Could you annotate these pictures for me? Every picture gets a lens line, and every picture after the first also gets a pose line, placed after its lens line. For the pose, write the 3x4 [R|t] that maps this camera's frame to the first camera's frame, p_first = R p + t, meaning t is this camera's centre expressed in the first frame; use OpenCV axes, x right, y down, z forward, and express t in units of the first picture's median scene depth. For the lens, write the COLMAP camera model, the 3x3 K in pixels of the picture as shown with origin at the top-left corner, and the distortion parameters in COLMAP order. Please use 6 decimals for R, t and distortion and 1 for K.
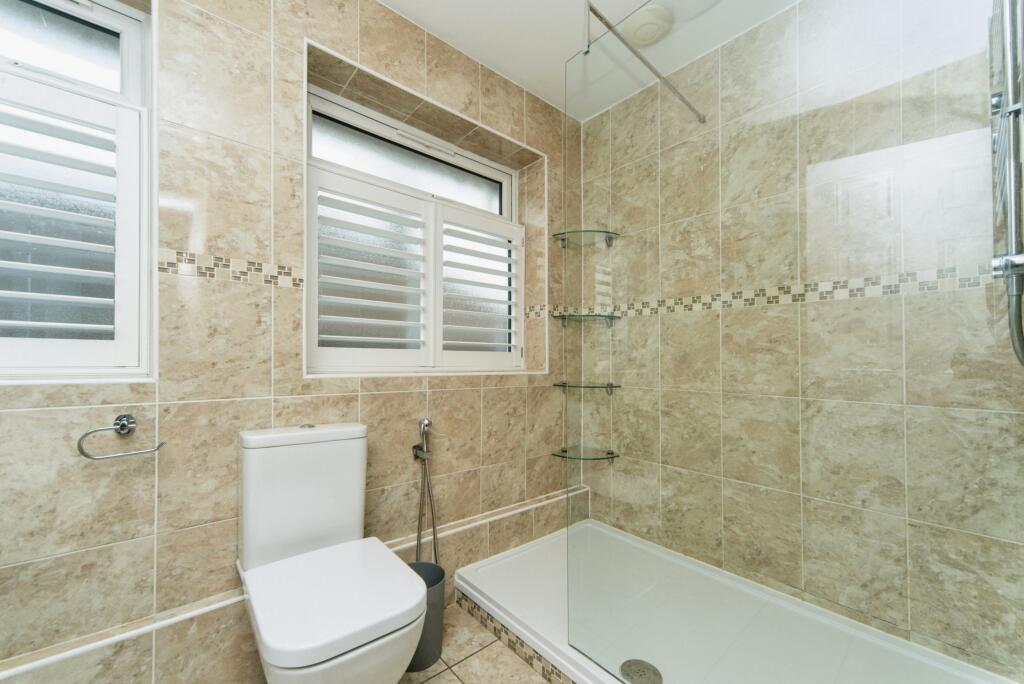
lens RADIAL K [[402.5, 0, 512.0], [0, 402.5, 349.4], [0, 0, 1]] dist [-0.001692, 0.000261]
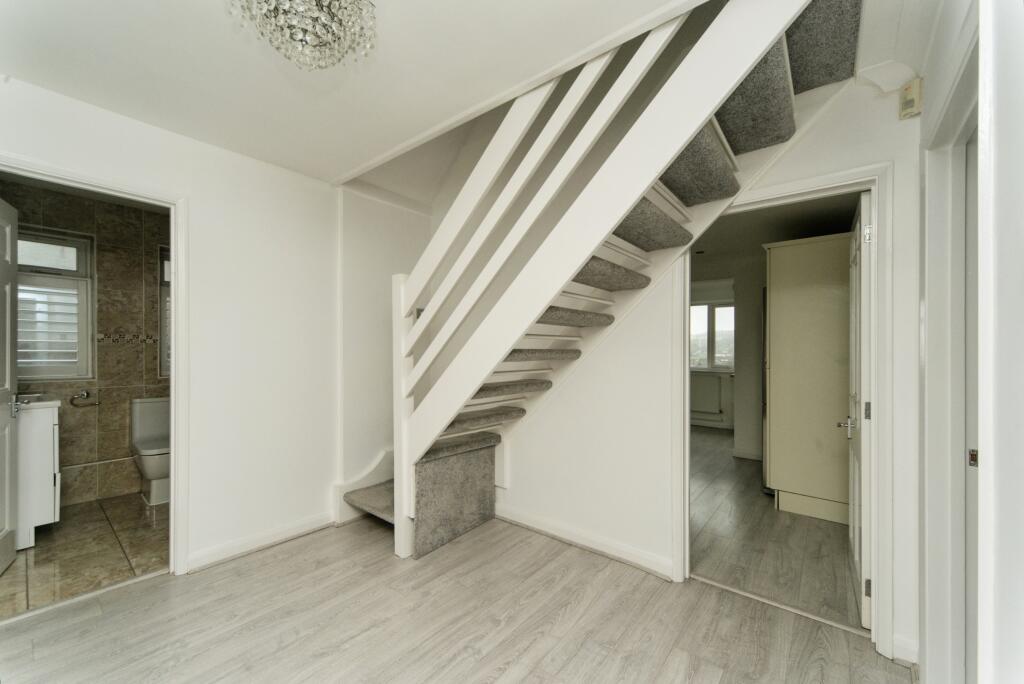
lens RADIAL K [[402.5, 0, 513.0], [0, 402.5, 345.2], [0, 0, 1]] dist [-0.001692, 0.000261]
pose [[0.980317, 0.004379, 0.197380, 1.384992], [-0.006829, 0.999908, 0.011736, -0.213184], [-0.197311, -0.012853, 0.980257, -2.269808]]
